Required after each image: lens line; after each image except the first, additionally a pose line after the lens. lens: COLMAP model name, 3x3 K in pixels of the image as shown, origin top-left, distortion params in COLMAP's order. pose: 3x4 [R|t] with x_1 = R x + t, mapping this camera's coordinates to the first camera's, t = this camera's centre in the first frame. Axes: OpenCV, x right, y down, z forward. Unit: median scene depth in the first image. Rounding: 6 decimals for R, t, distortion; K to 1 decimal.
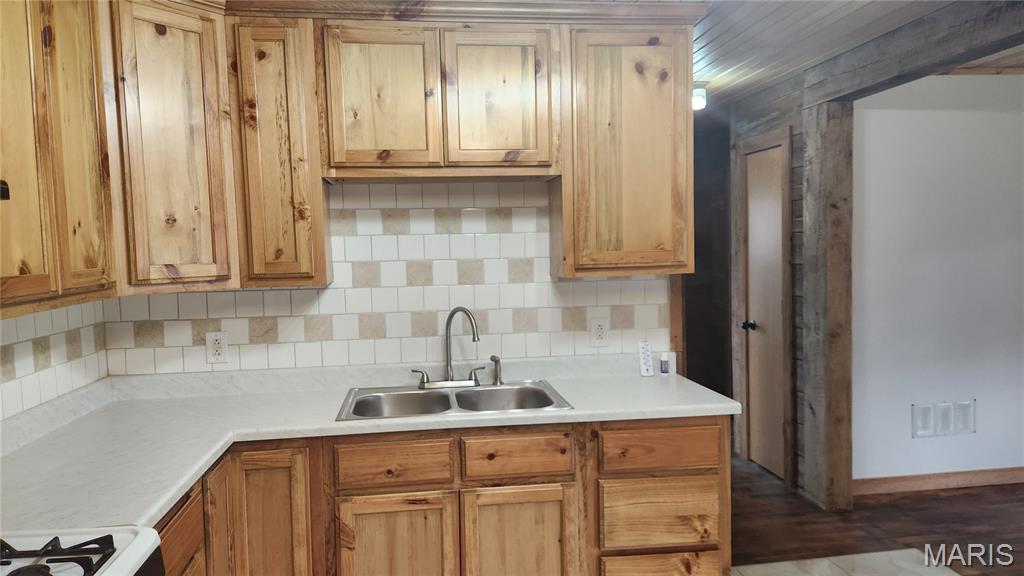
lens RADIAL K [[681.6, 0, 510.6], [0, 681.6, 291.4], [0, 0, 1]] dist [0.077954, -0.077106]
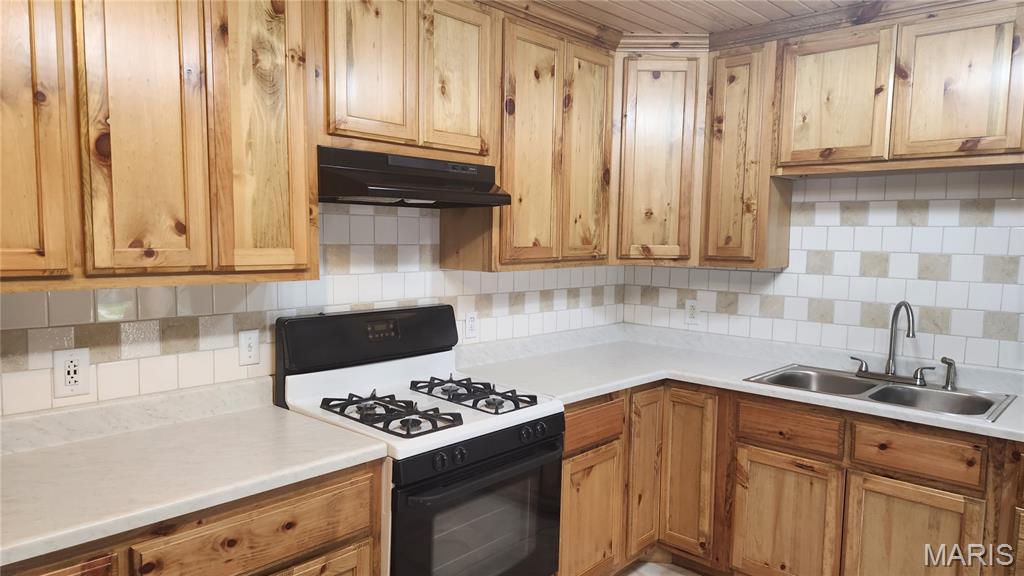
lens RADIAL K [[681.6, 0, 504.3], [0, 681.6, 293.9], [0, 0, 1]] dist [0.077954, -0.077106]
pose [[0.639920, 0.099932, -0.761916, 0.359234], [-0.080991, 0.994757, 0.062448, -0.003849], [0.764161, 0.021746, 0.644658, -0.097870]]
